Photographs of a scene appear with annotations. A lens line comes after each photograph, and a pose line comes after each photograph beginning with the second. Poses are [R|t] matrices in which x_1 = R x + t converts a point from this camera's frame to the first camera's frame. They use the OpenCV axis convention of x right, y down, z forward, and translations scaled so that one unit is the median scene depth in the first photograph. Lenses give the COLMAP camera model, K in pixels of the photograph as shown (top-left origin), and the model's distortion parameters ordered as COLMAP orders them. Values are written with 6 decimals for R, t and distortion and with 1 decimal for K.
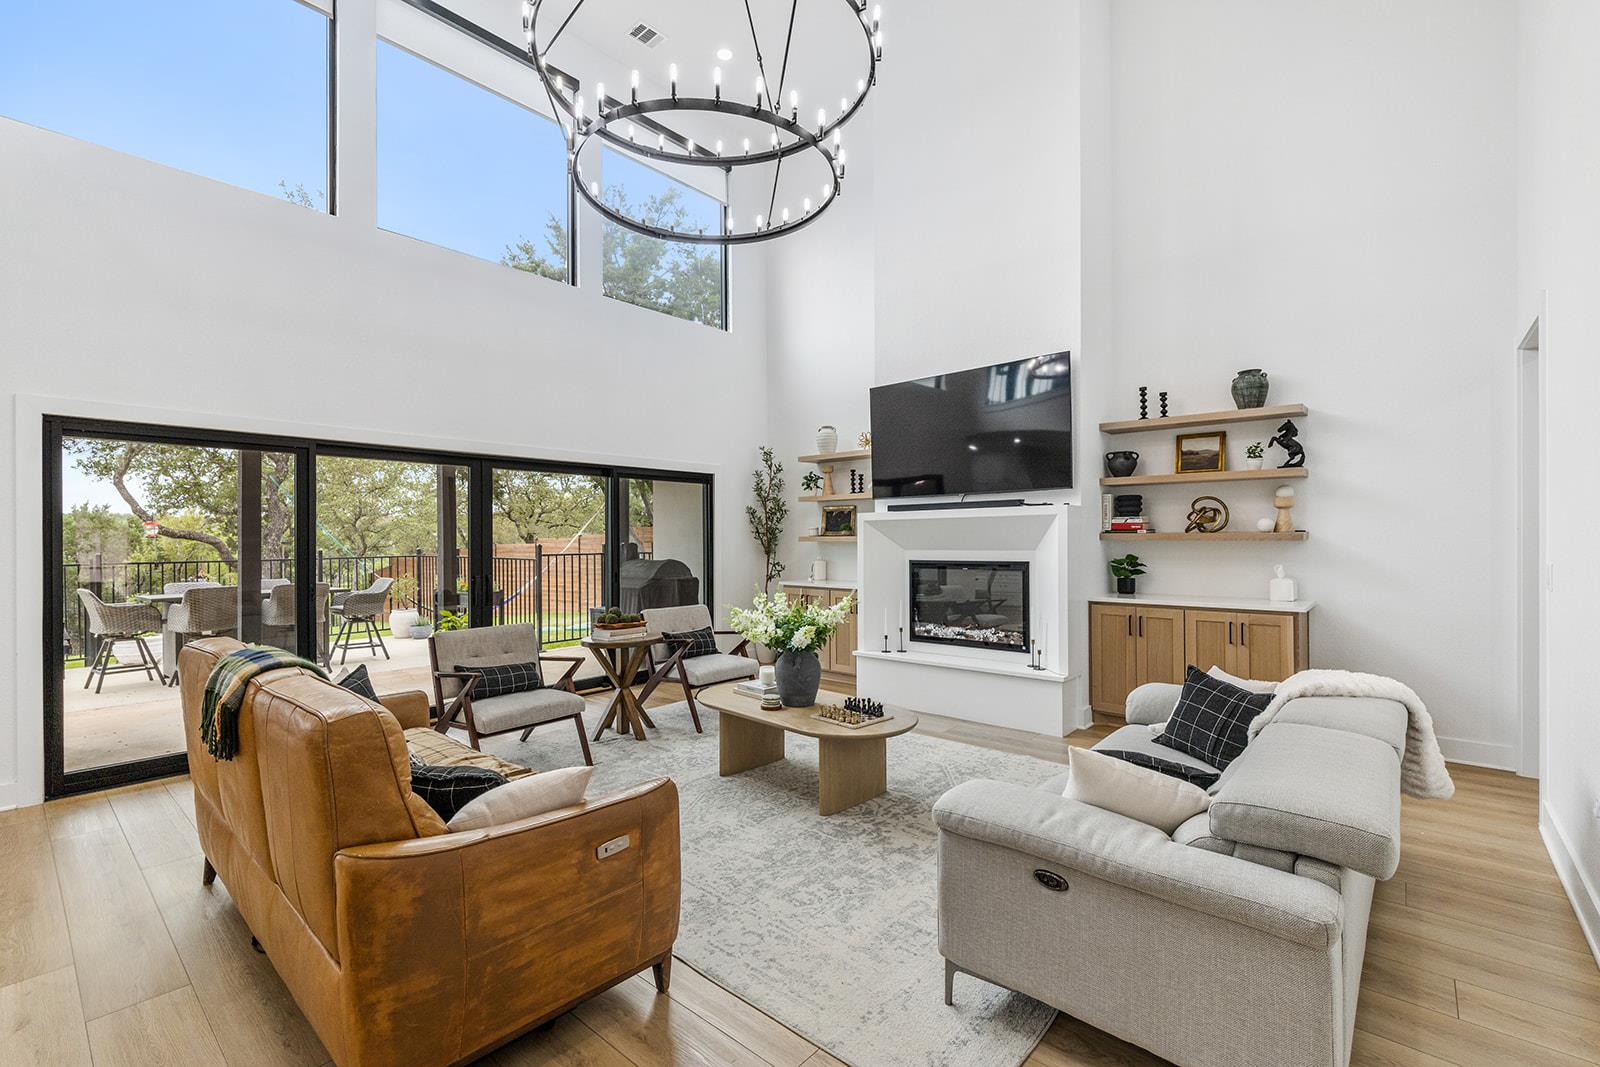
lens RADIAL K [[691.0, 0, 793.0], [0, 691.0, 532.5], [0, 0, 1]] dist [0.002127, -0.000334]
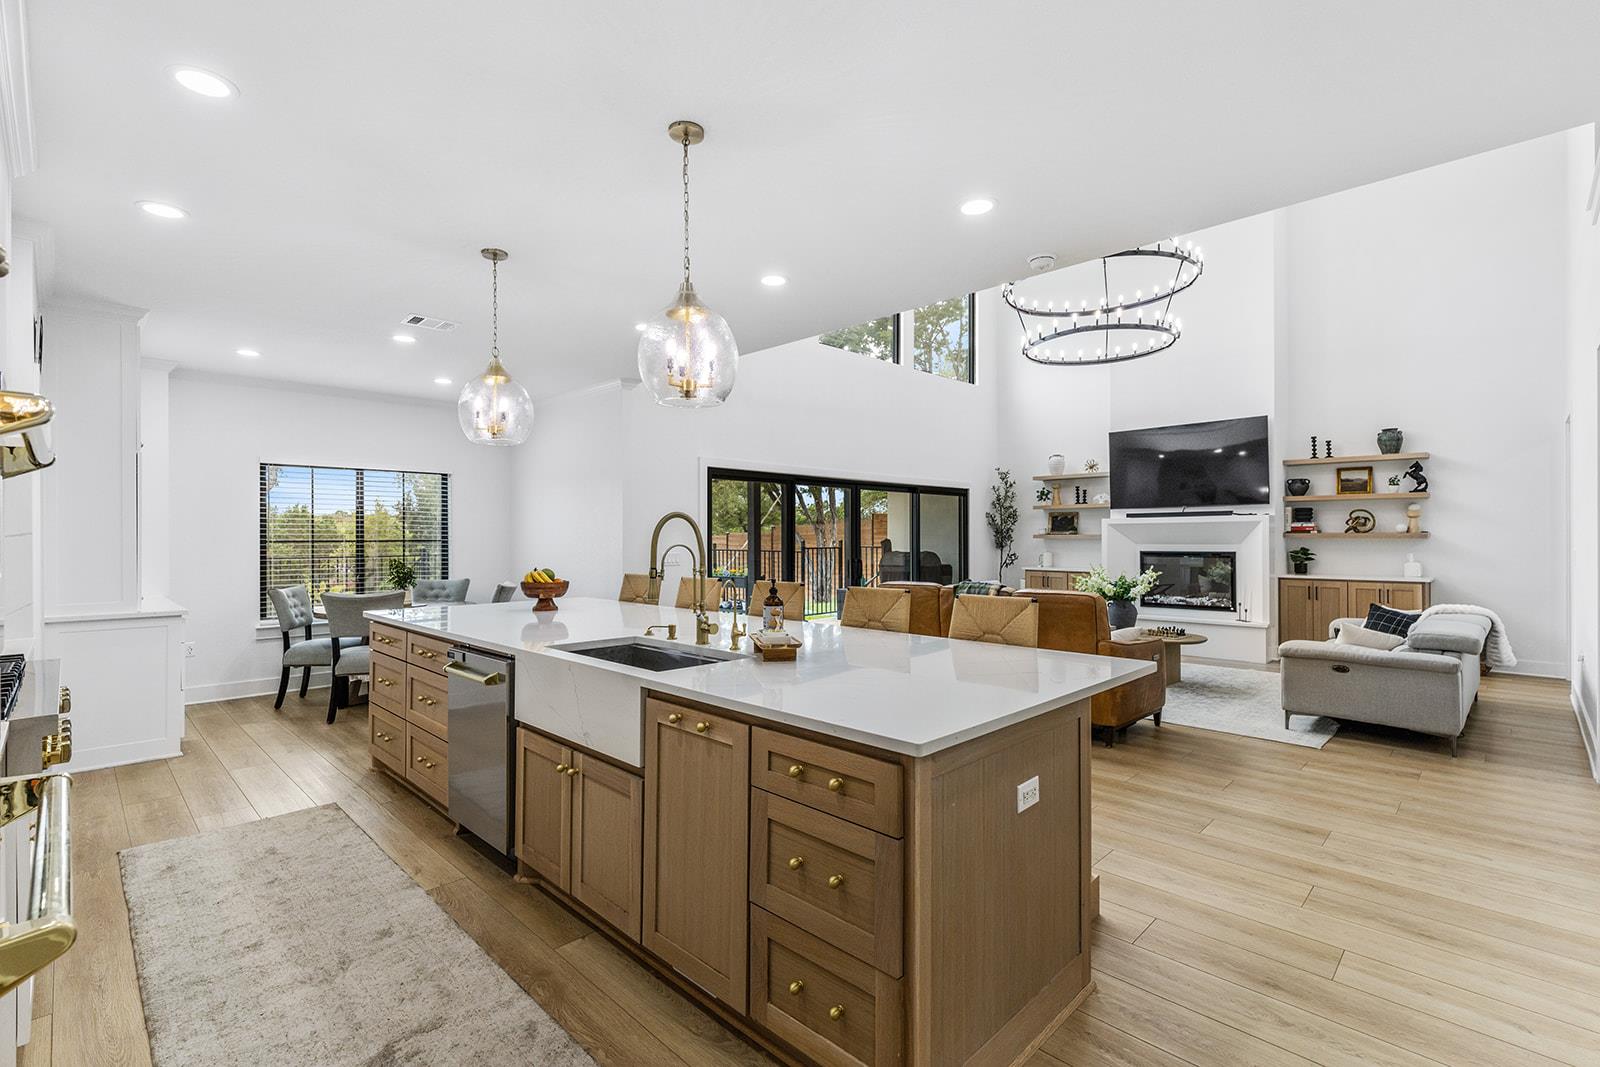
lens RADIAL K [[721.1, 0, 794.0], [0, 721.1, 530.4], [0, 0, 1]] dist [-0.001701, 0.000231]
pose [[0.998309, 0.001959, -0.058094, -0.537774], [-0.001987, 0.999998, -0.000421, -0.002030], [0.058093, 0.000535, 0.998311, -0.640764]]
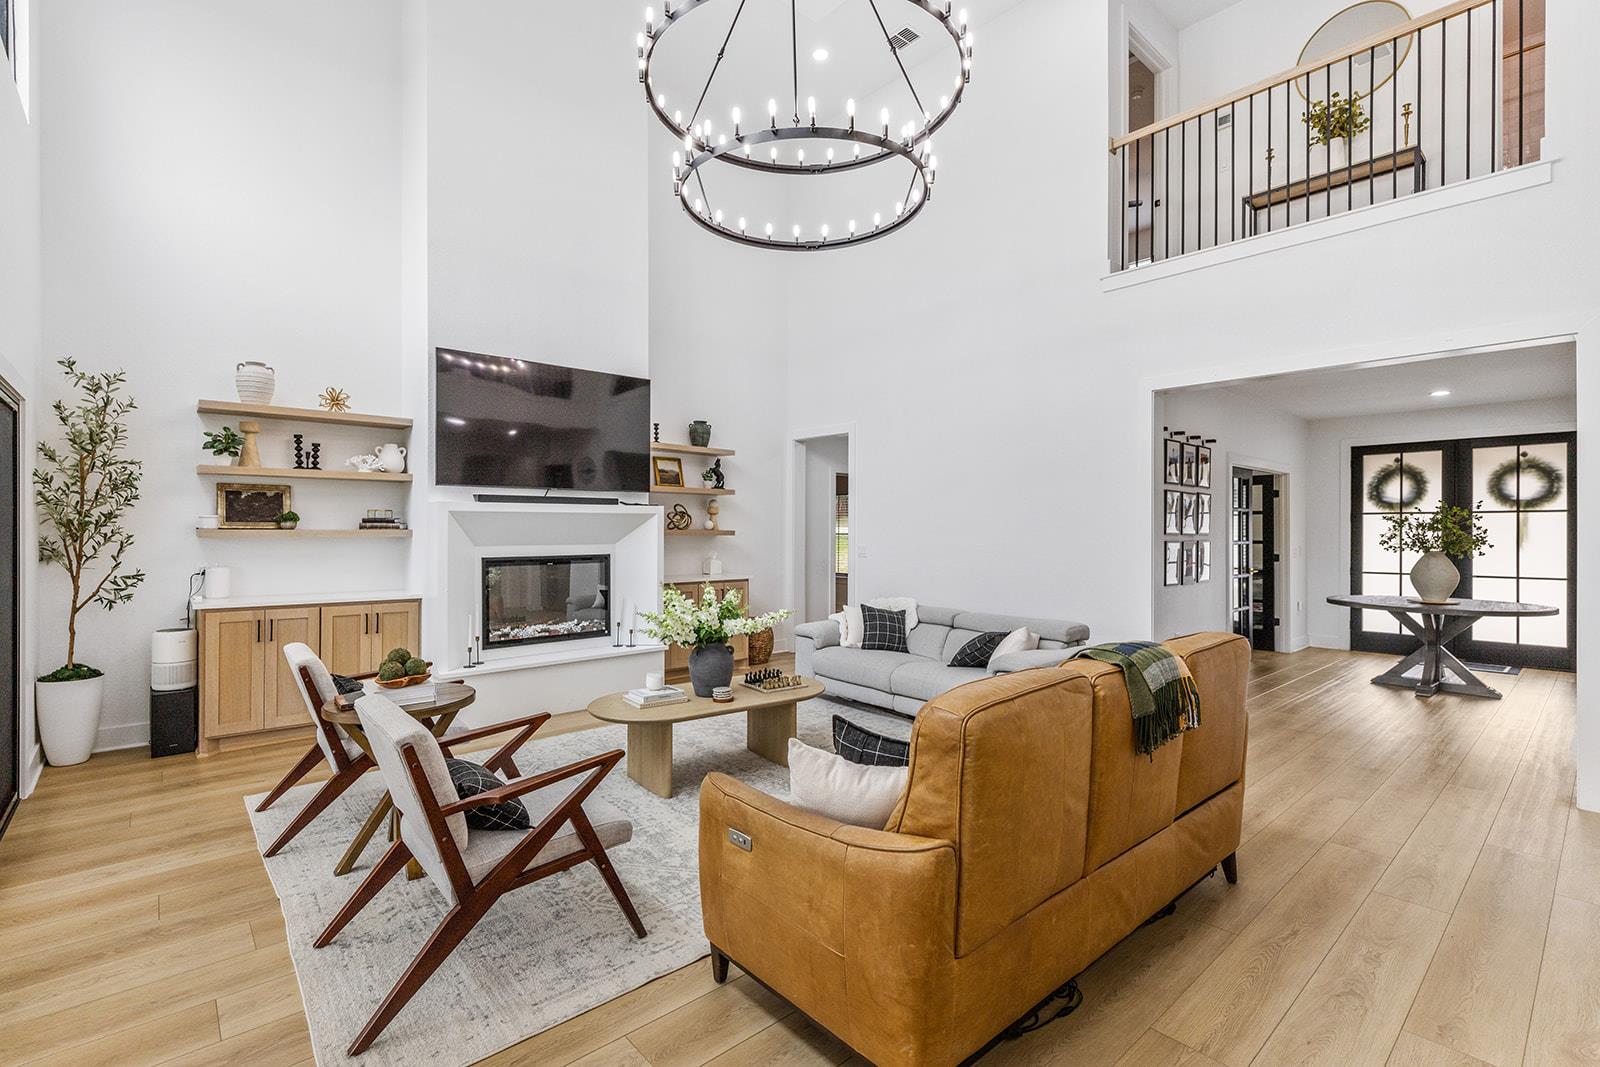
lens RADIAL K [[721.1, 0, 794.0], [0, 721.1, 530.4], [0, 0, 1]] dist [-0.001701, 0.000231]
pose [[0.121374, 0.005651, 0.992591, -0.786556], [-0.010370, 0.999936, -0.004425, 0.005627], [-0.992553, -0.009756, 0.121425, 0.562329]]
